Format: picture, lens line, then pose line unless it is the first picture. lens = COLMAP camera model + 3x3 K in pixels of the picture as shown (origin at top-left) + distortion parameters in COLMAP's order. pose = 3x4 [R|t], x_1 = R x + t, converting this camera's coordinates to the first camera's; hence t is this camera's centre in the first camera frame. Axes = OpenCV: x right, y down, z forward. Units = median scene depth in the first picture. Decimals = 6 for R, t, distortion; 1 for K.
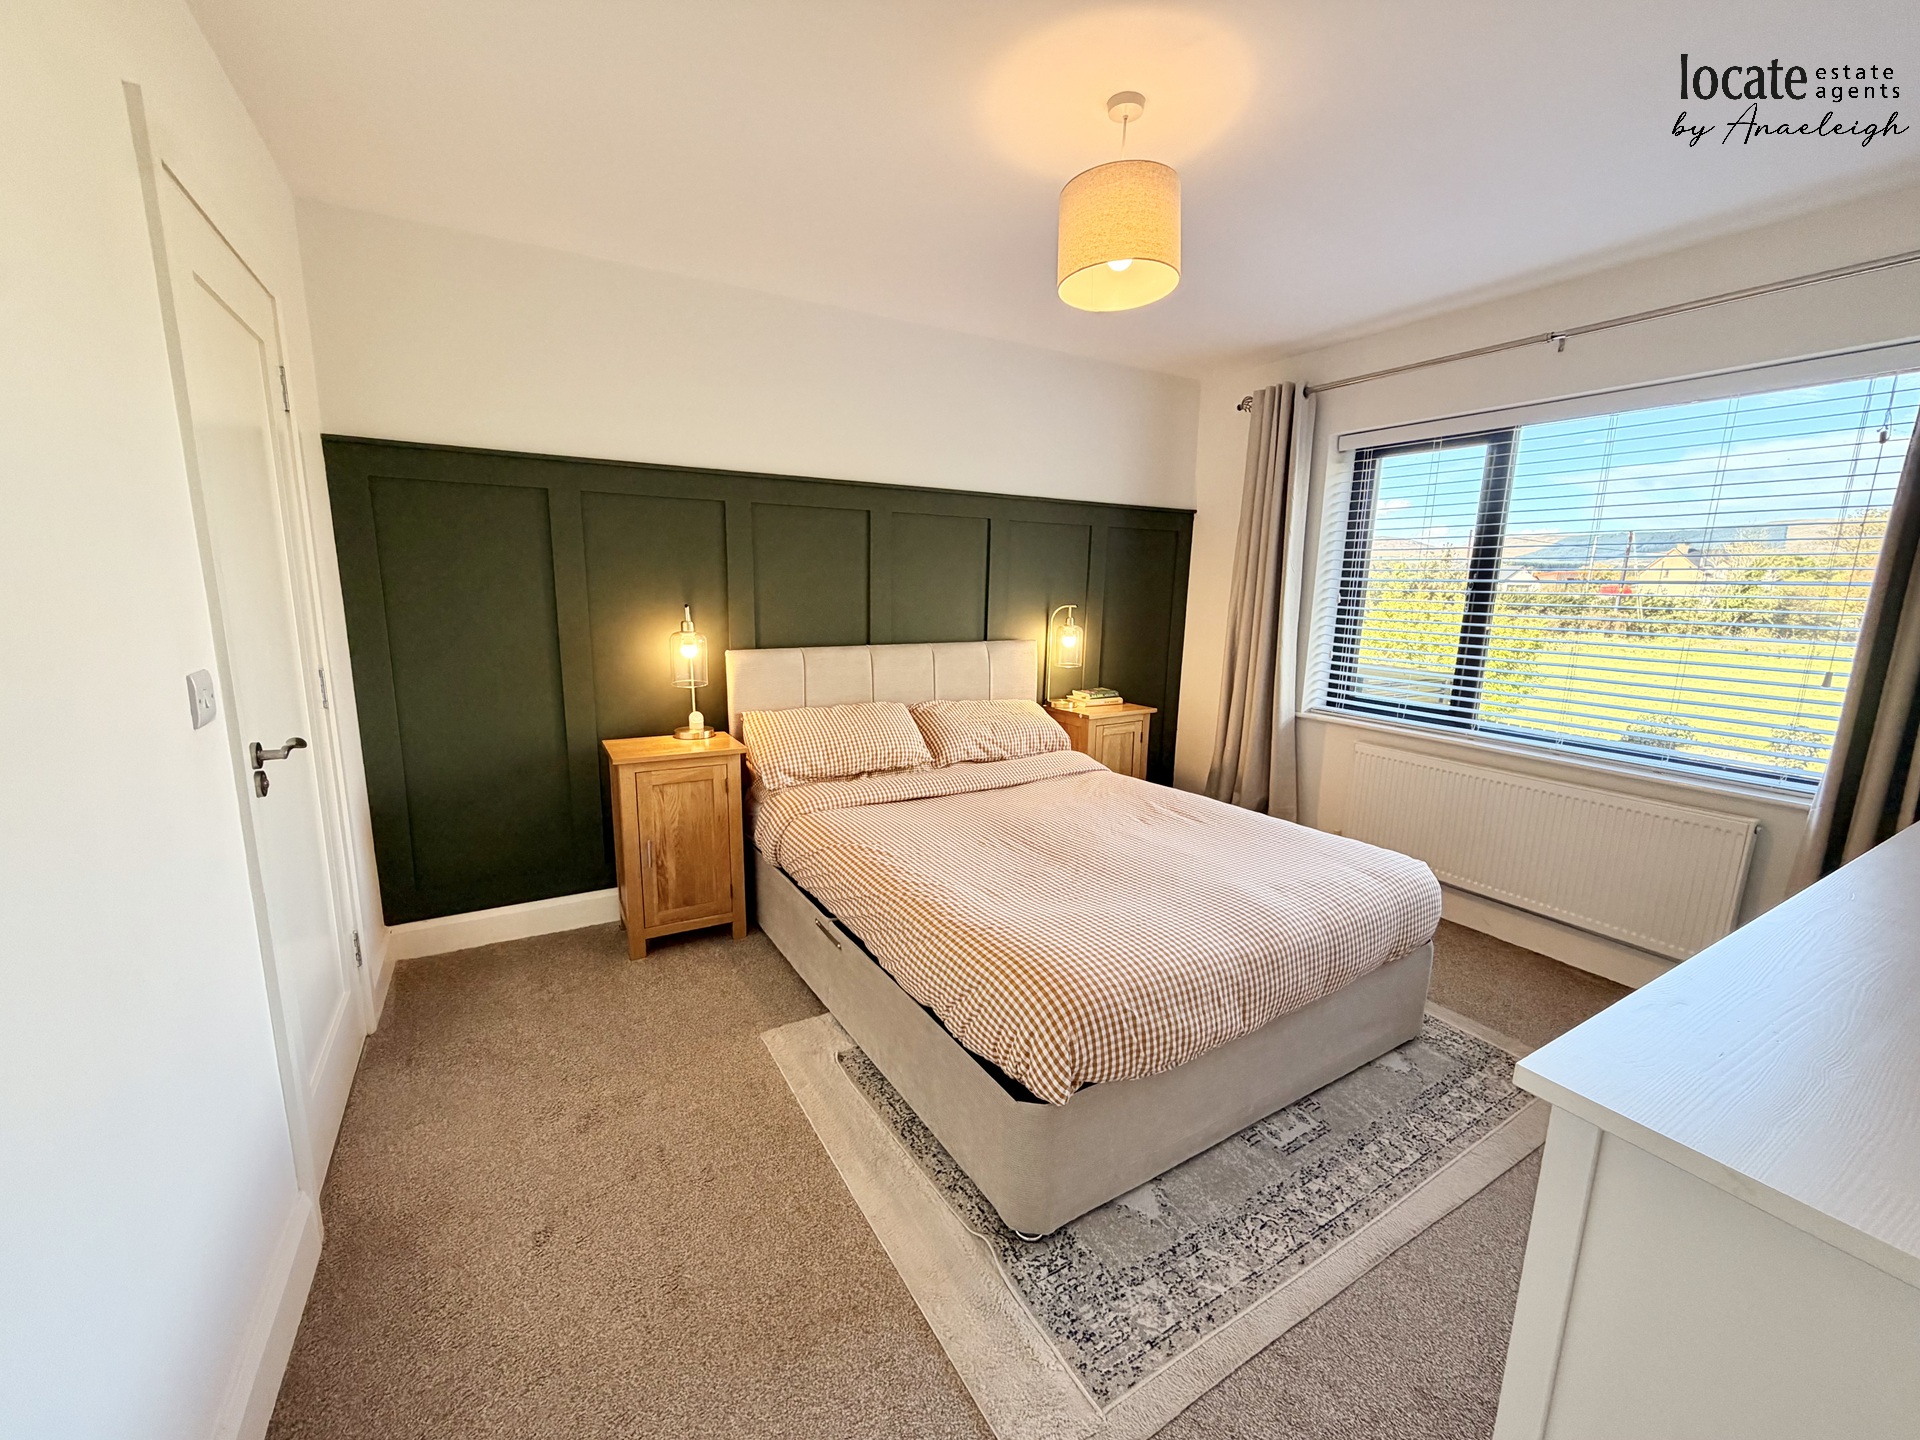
lens RADIAL K [[764.9, 0, 961.6], [0, 764.9, 720.0], [0, 0, 1]] dist [-0.001450, 0.000536]
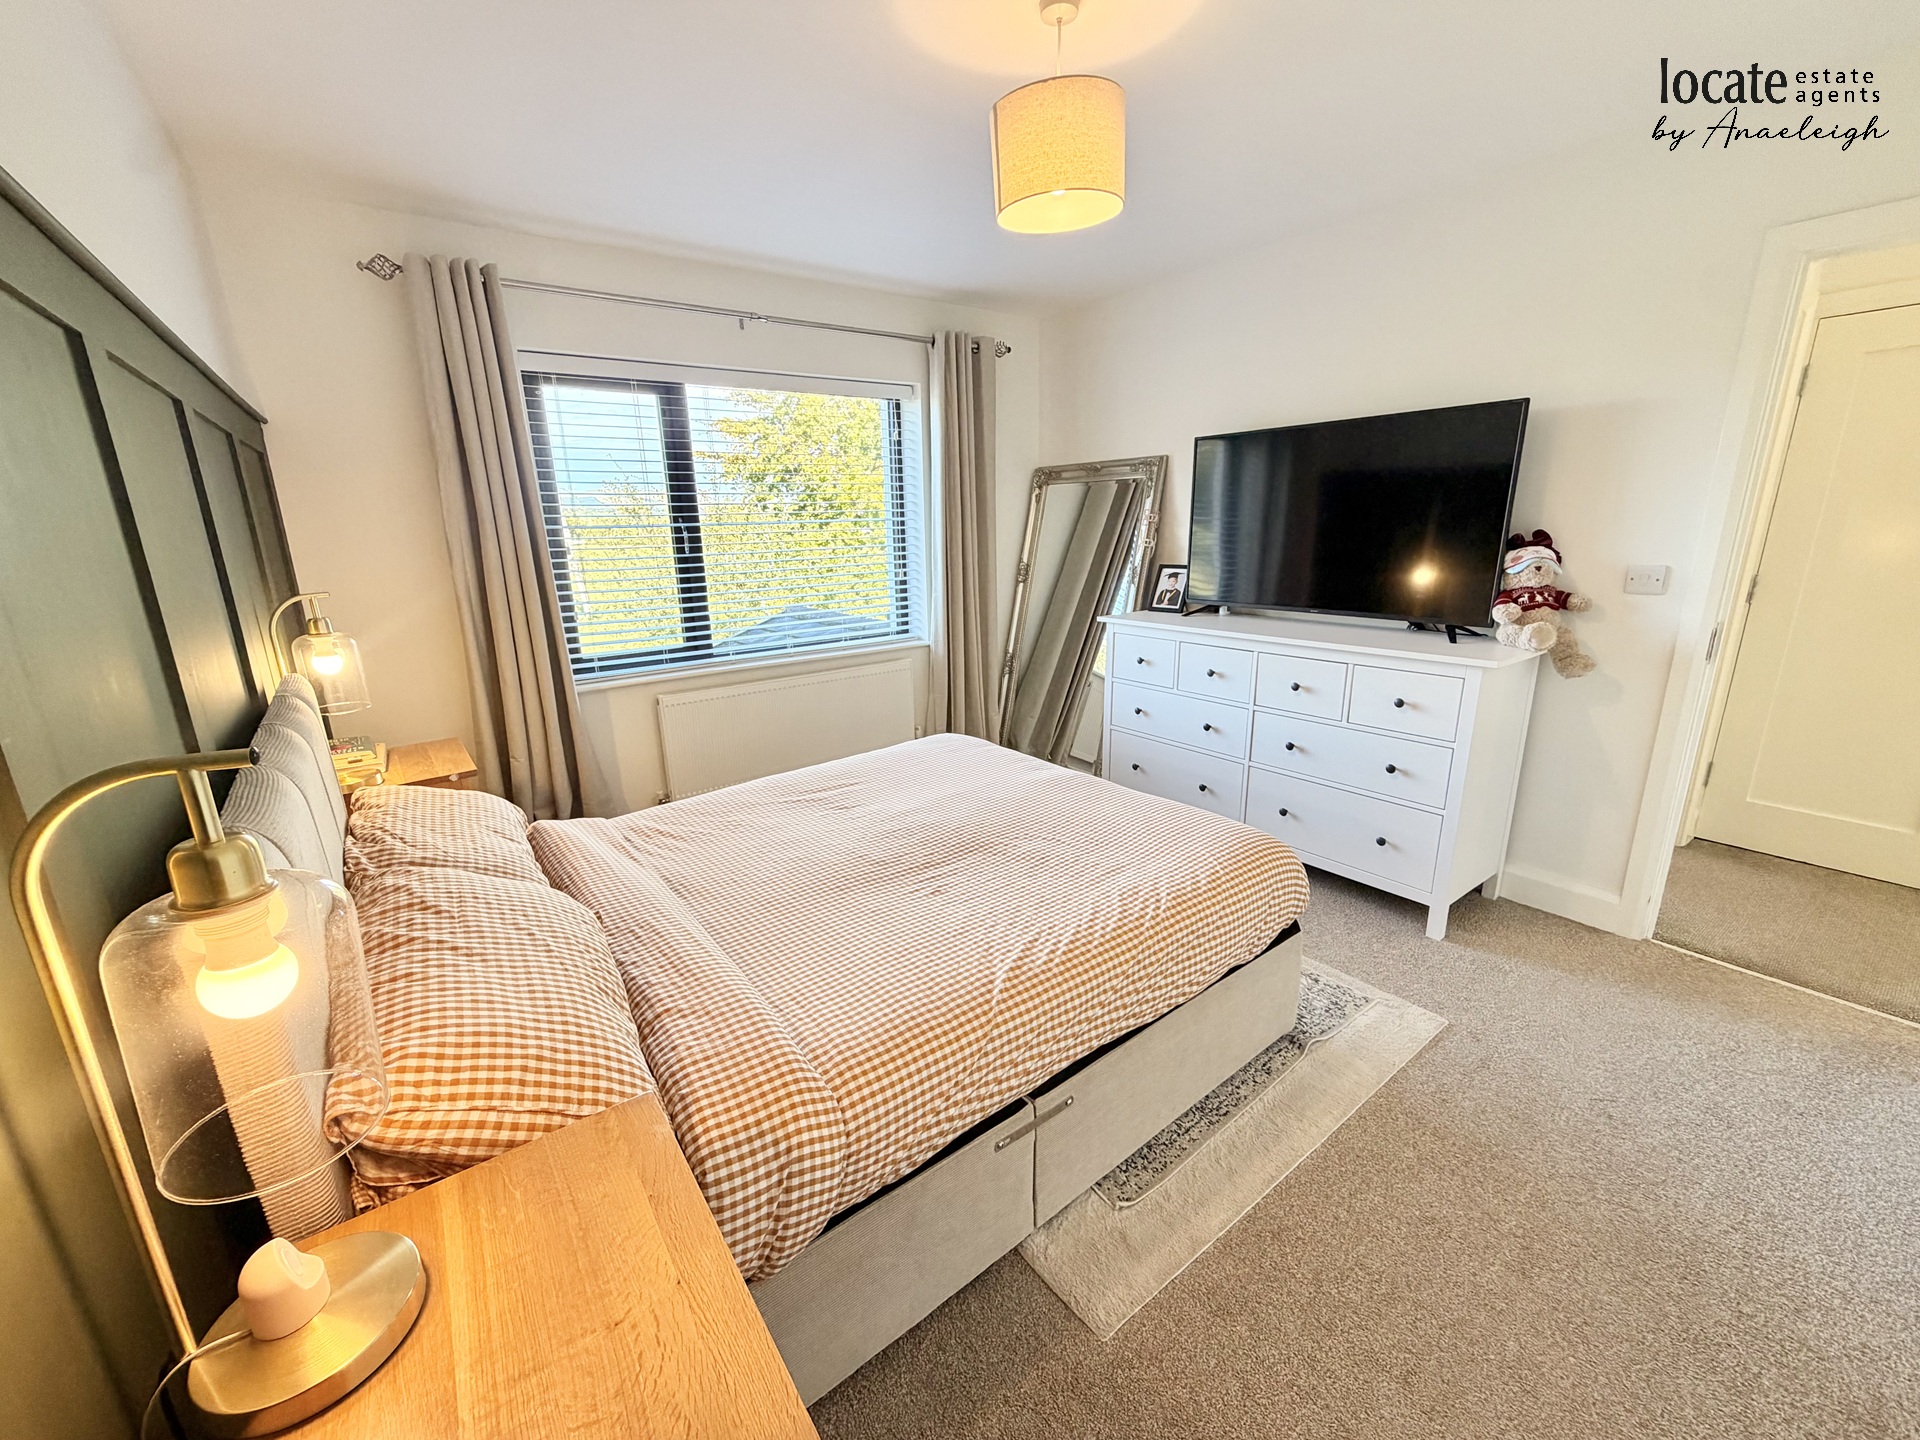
lens RADIAL K [[764.9, 0, 947.6], [0, 764.9, 721.7], [0, 0, 1]] dist [-0.001450, 0.000536]
pose [[-0.093340, -0.269279, 0.958528, -0.591098], [0.198764, 0.938312, 0.282955, -0.186868], [-0.975592, 0.216932, -0.034059, 0.898499]]
